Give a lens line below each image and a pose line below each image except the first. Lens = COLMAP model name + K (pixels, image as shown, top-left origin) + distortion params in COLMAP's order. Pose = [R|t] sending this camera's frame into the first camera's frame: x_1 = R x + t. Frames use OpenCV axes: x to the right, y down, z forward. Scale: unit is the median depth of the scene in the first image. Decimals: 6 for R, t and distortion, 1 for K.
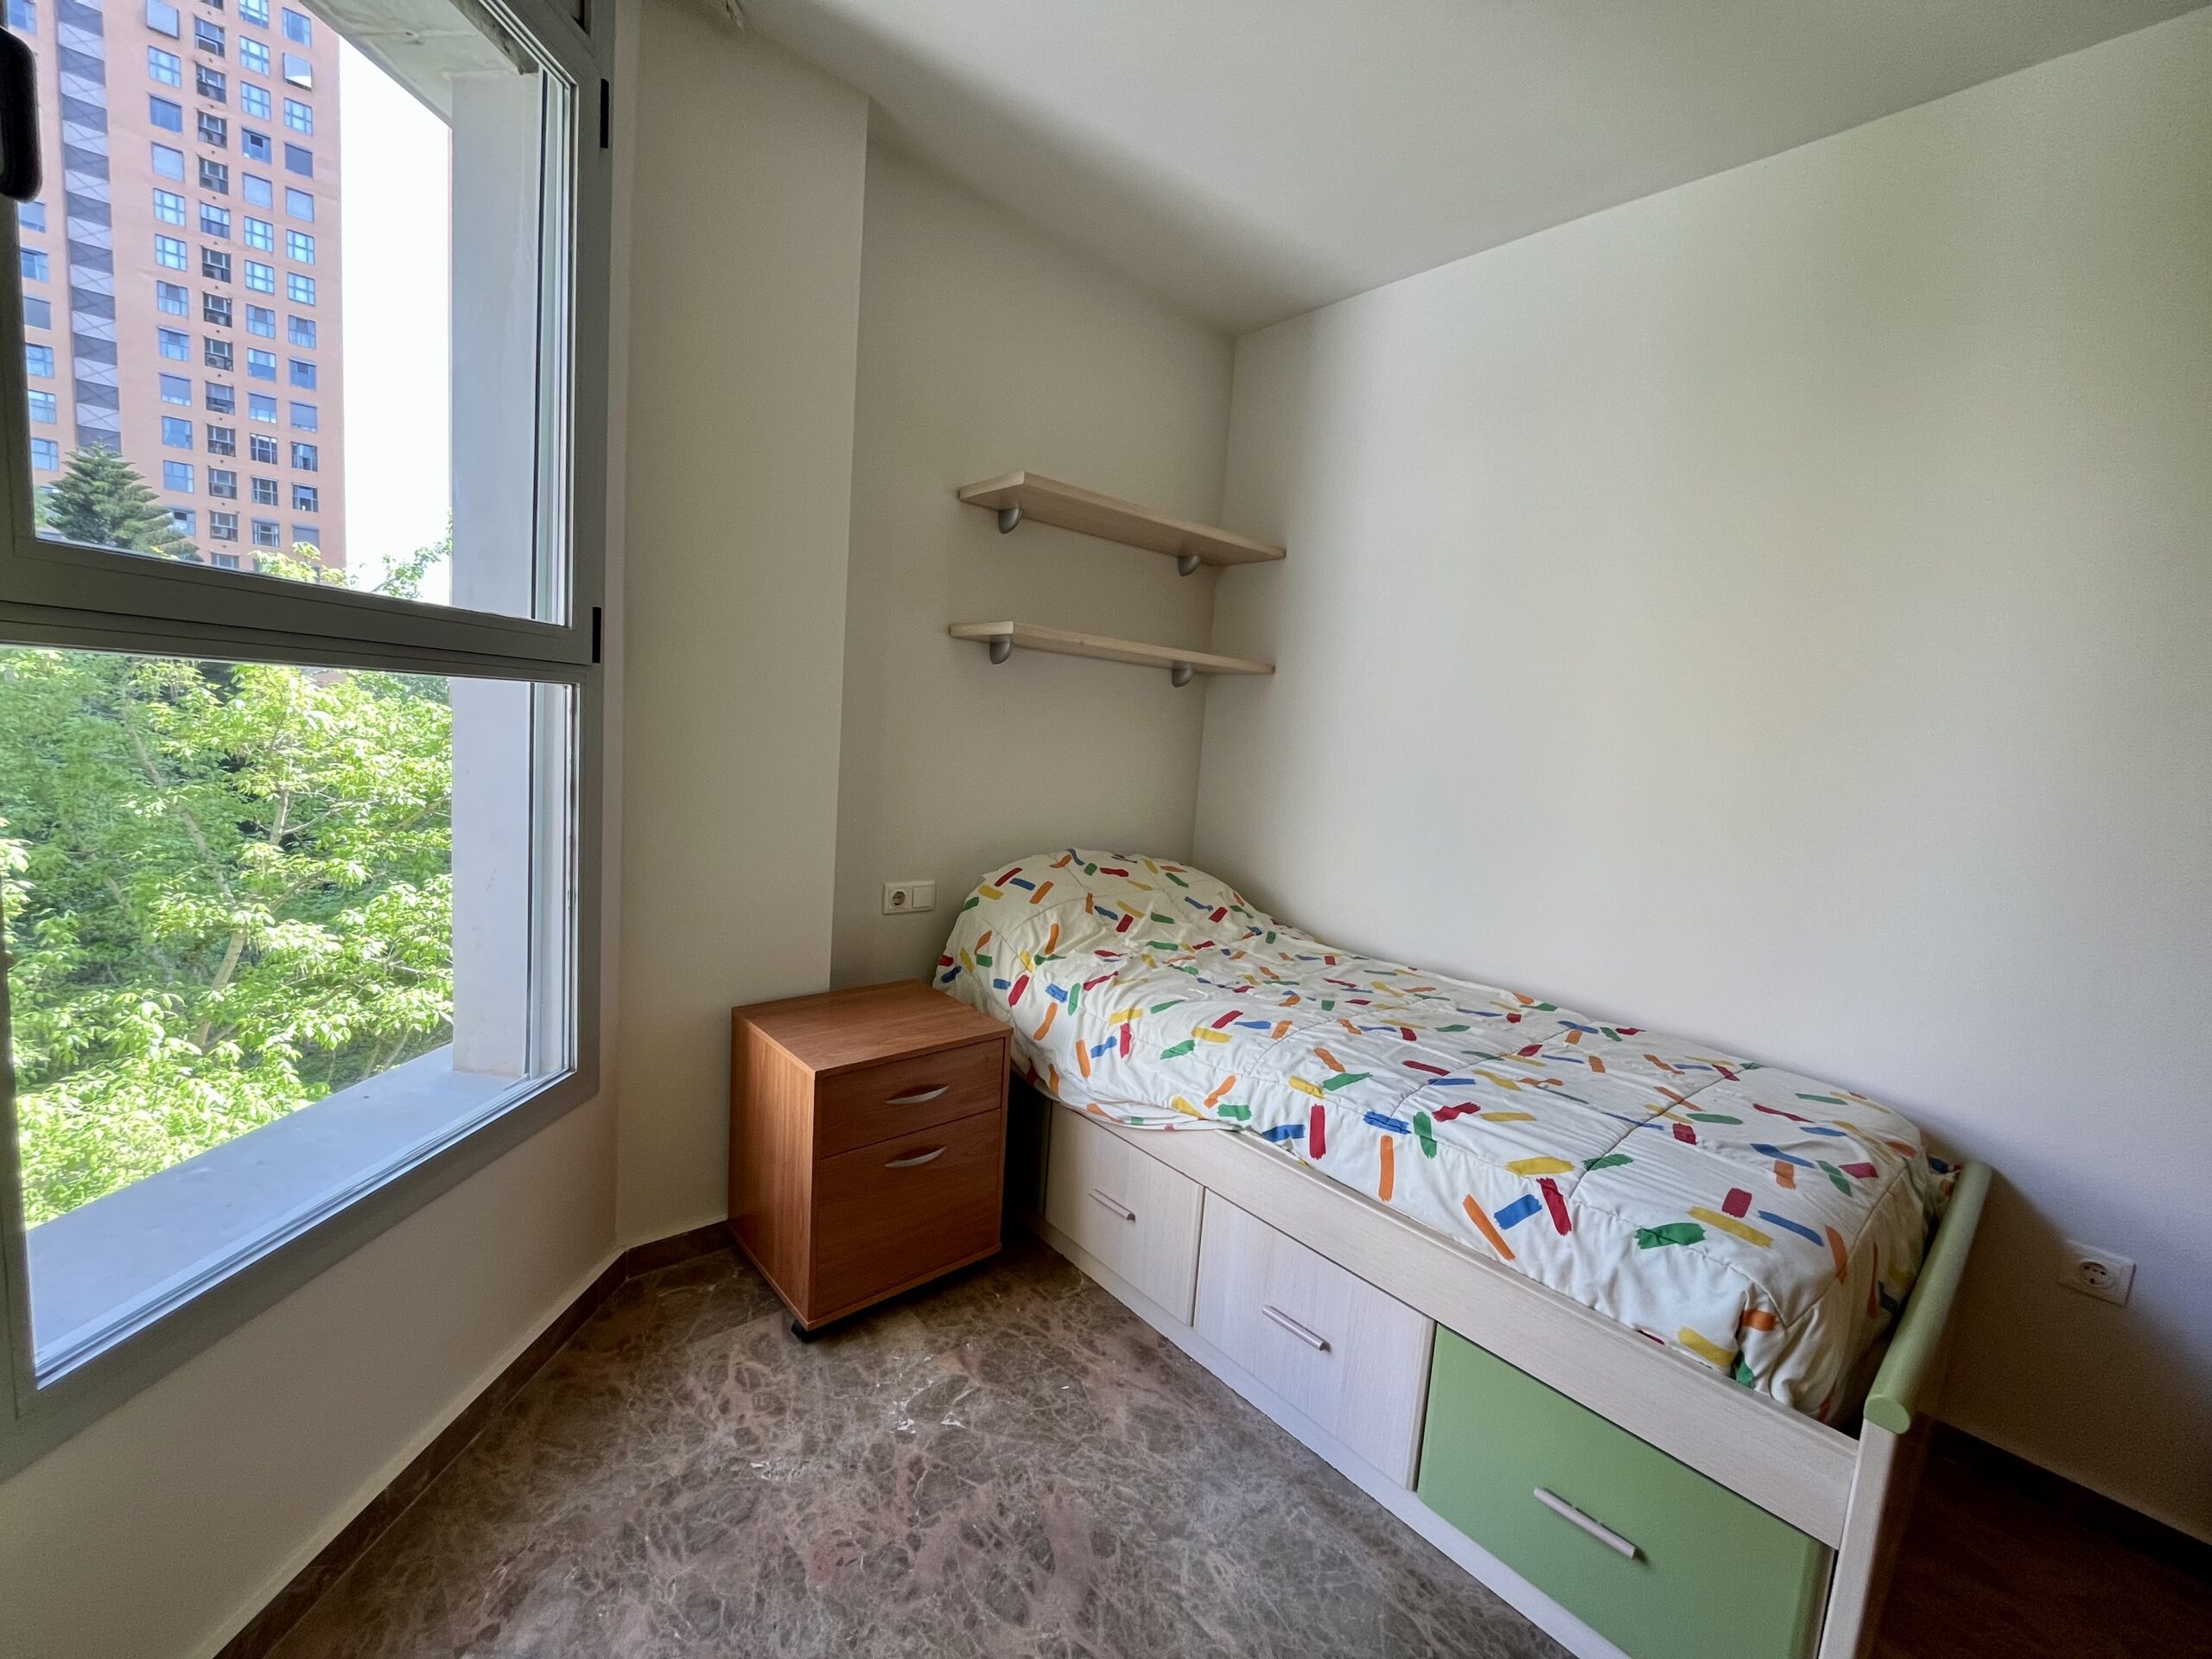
lens RADIAL K [[879.9, 0, 1102.9], [0, 879.9, 826.3], [0, 0, 1]] dist [-0.002871, -0.000219]
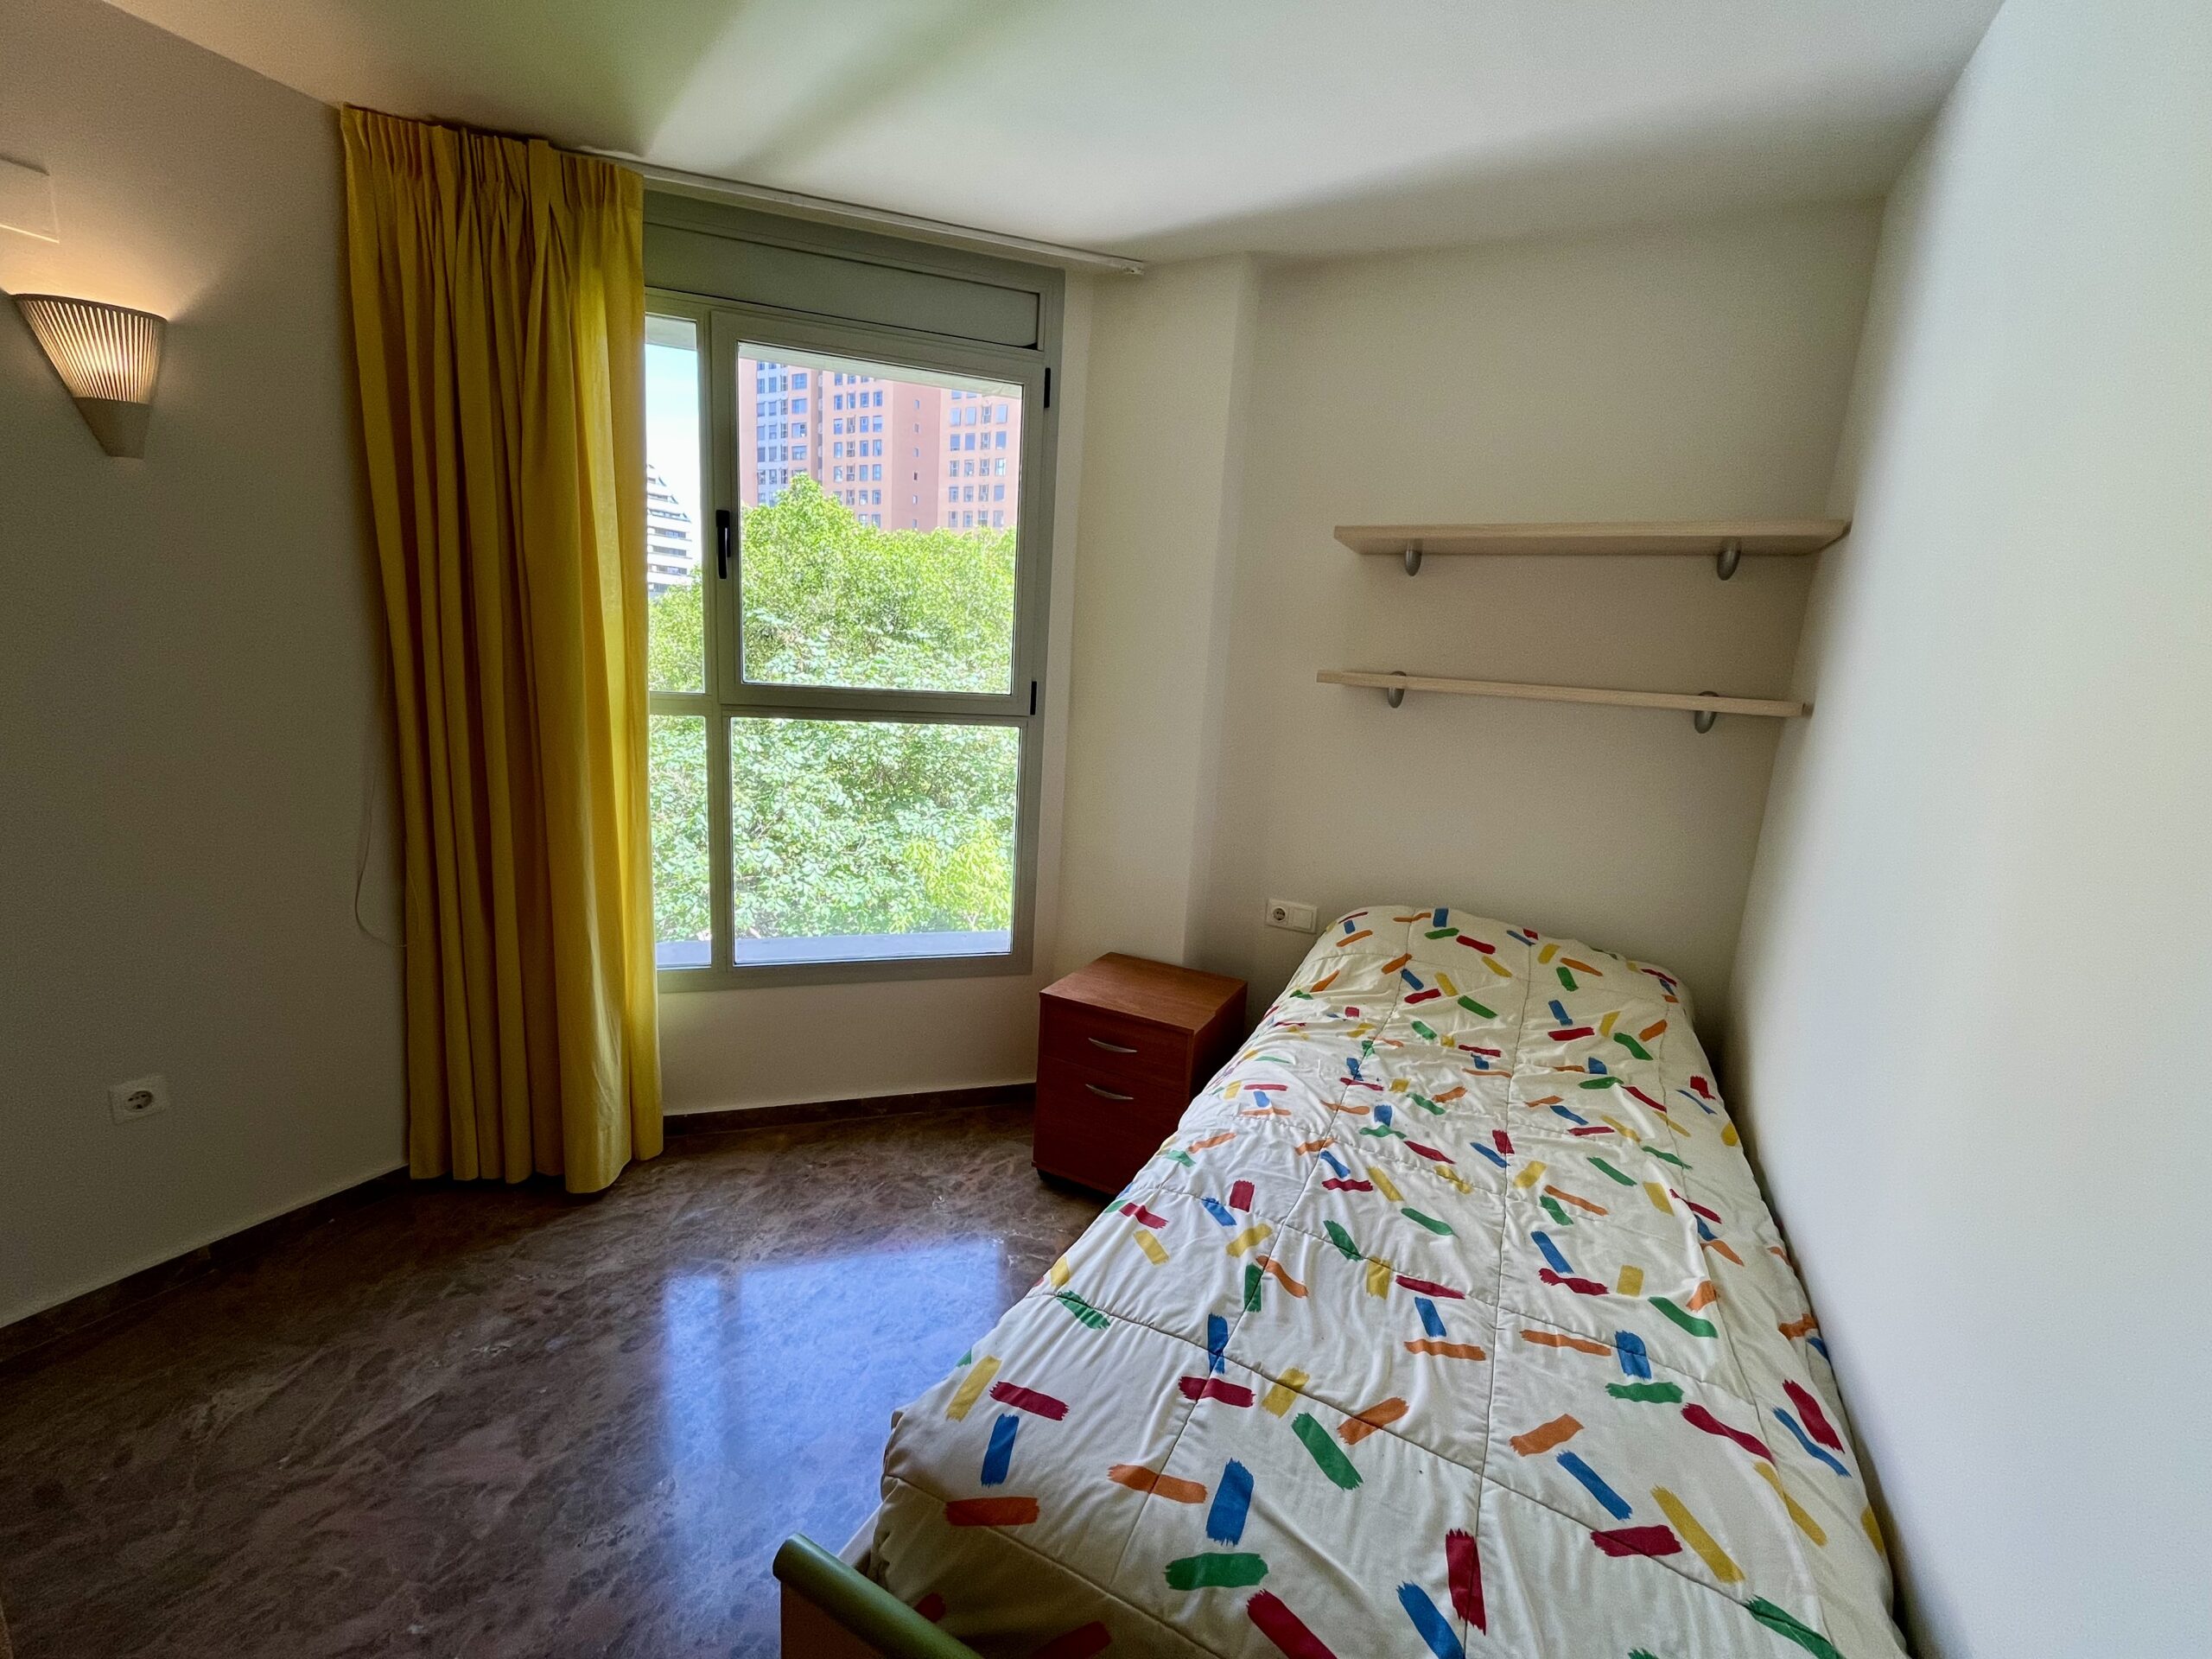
lens RADIAL K [[879.9, 0, 1102.9], [0, 879.9, 826.3], [0, 0, 1]] dist [-0.002871, -0.000219]
pose [[0.372157, 0.120368, -0.920332, 1.068532], [-0.139764, 0.987517, 0.072638, -0.120732], [0.917587, 0.101596, 0.384334, 0.521618]]
